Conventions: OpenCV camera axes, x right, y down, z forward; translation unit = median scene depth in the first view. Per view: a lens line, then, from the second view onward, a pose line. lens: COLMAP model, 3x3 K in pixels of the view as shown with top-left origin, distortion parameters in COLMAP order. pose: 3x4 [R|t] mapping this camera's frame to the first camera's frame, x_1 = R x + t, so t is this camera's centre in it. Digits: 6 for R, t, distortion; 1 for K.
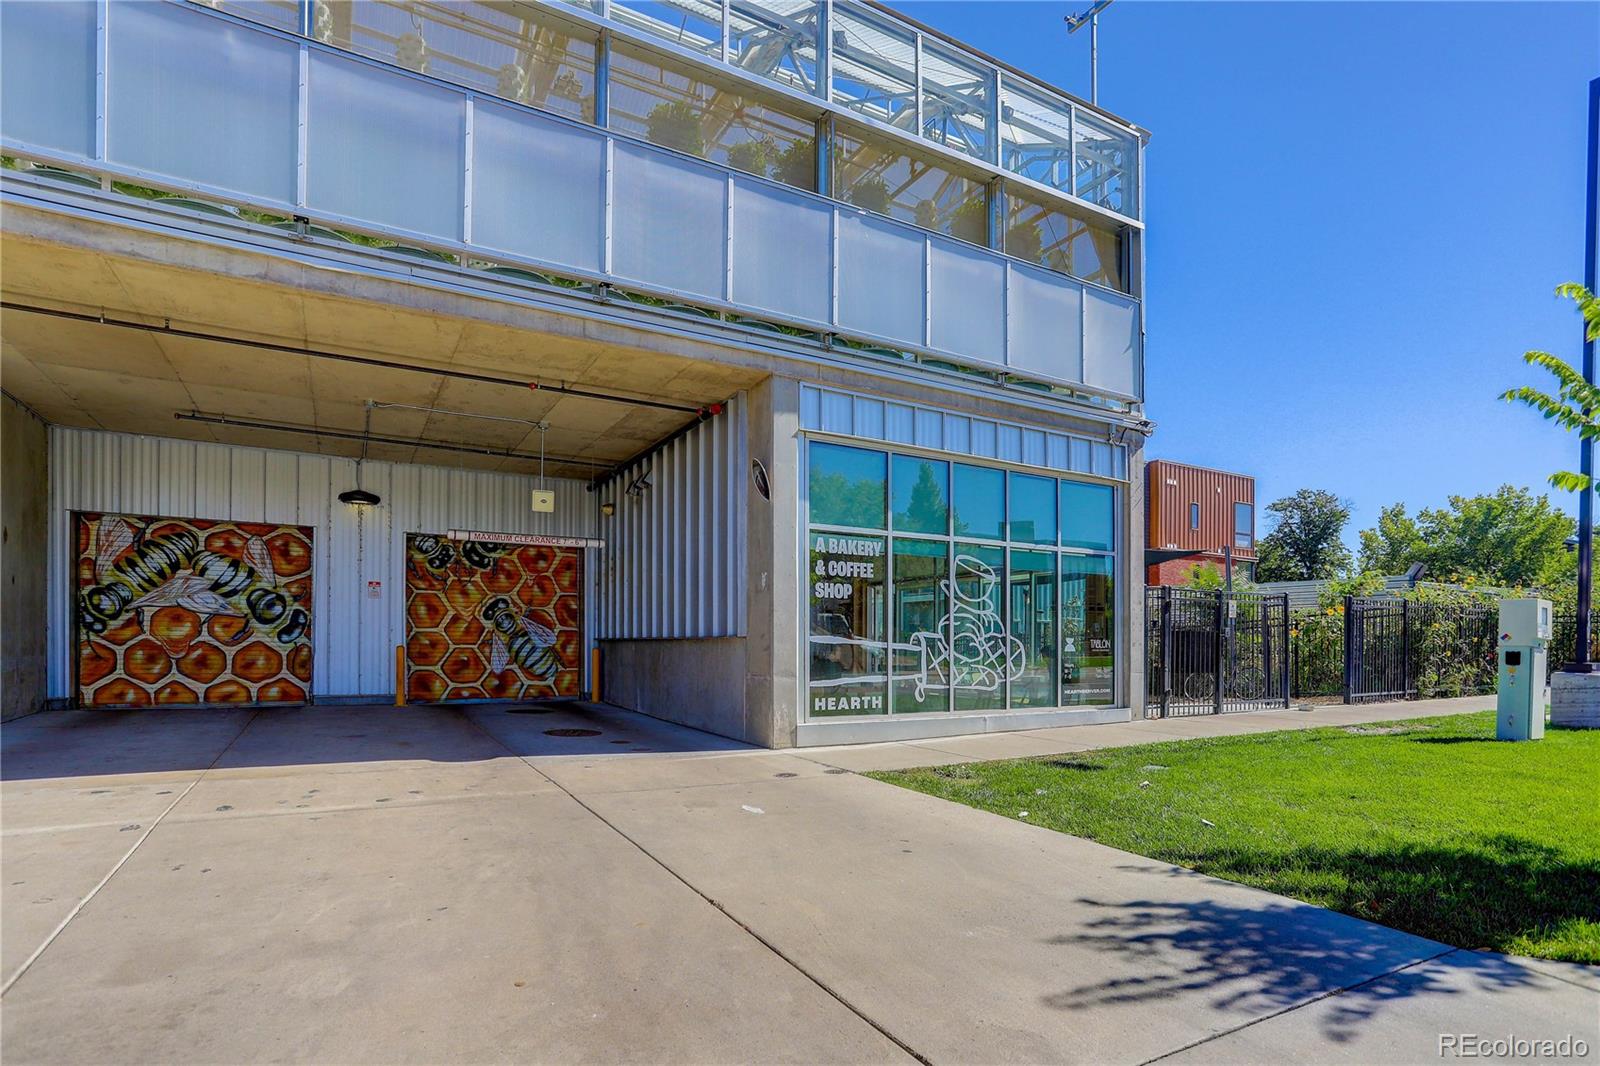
lens RADIAL K [[807.1, 0, 775.1], [0, 807.1, 643.1], [0, 0, 1]] dist [-0.044268, 0.023270]
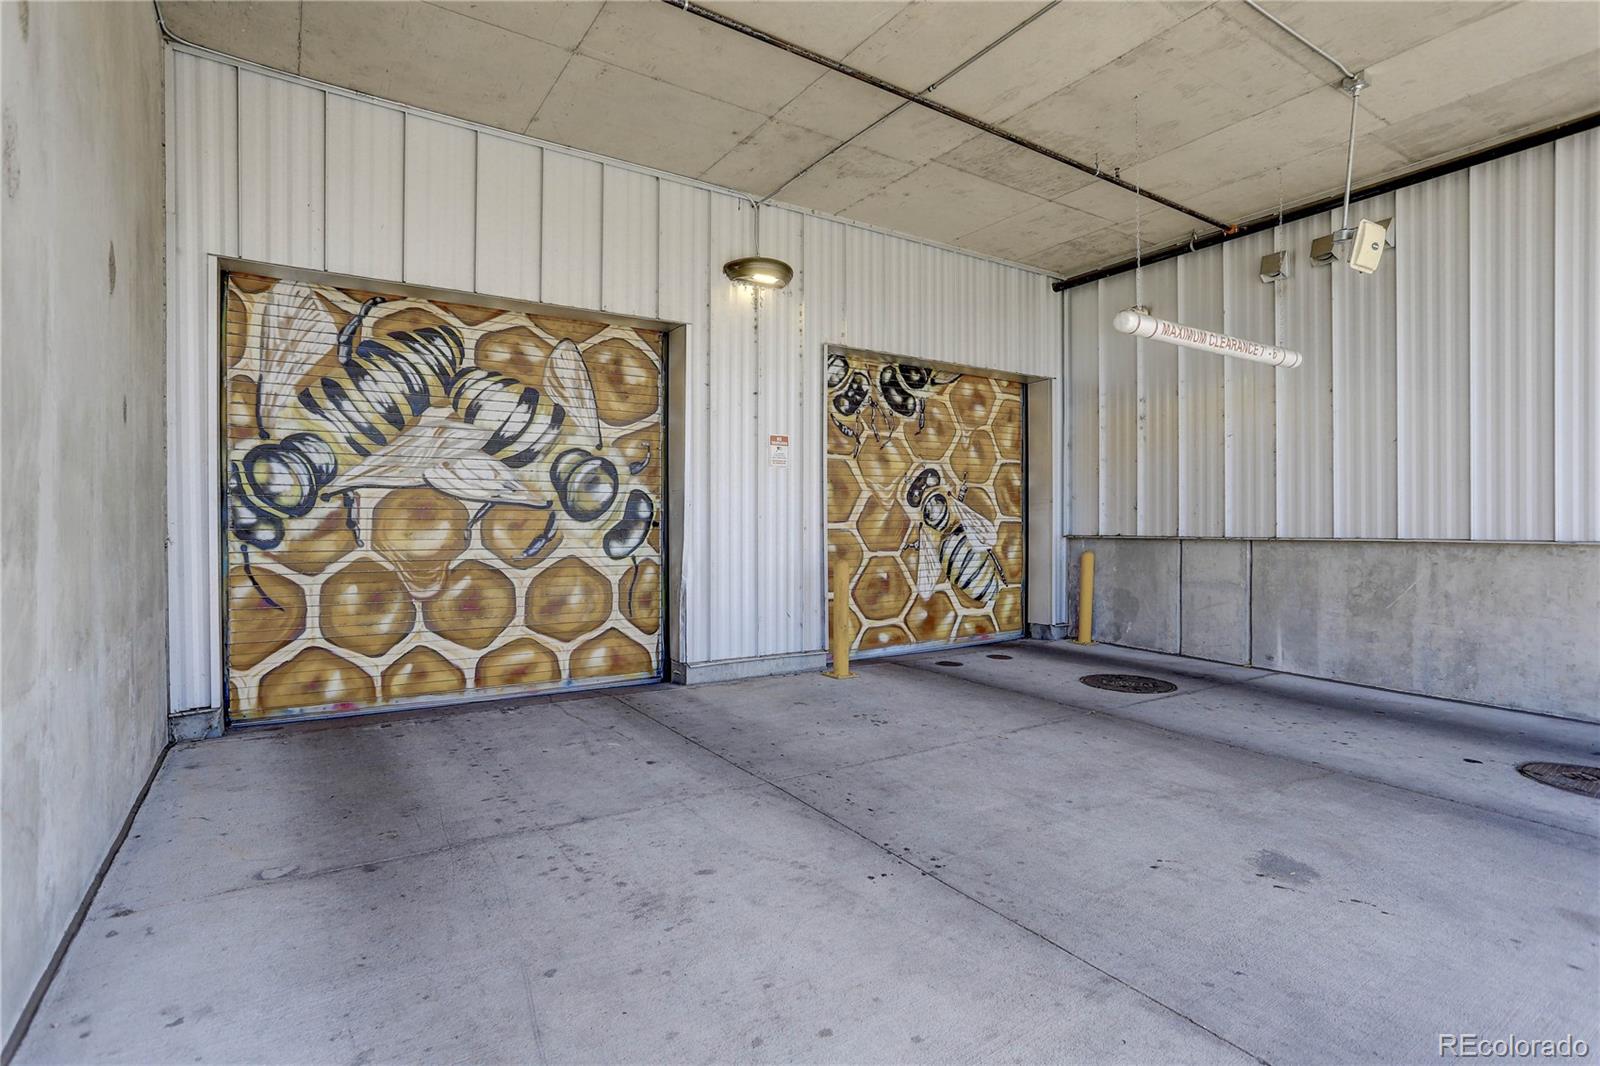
lens RADIAL K [[807.1, 0, 807.7], [0, 807.1, 518.0], [0, 0, 1]] dist [-0.044268, 0.023270]
pose [[0.996664, -0.009733, 0.081029, -0.549020], [0.009641, 0.999952, 0.001524, -0.025434], [-0.081040, -0.000738, 0.996711, 0.497156]]
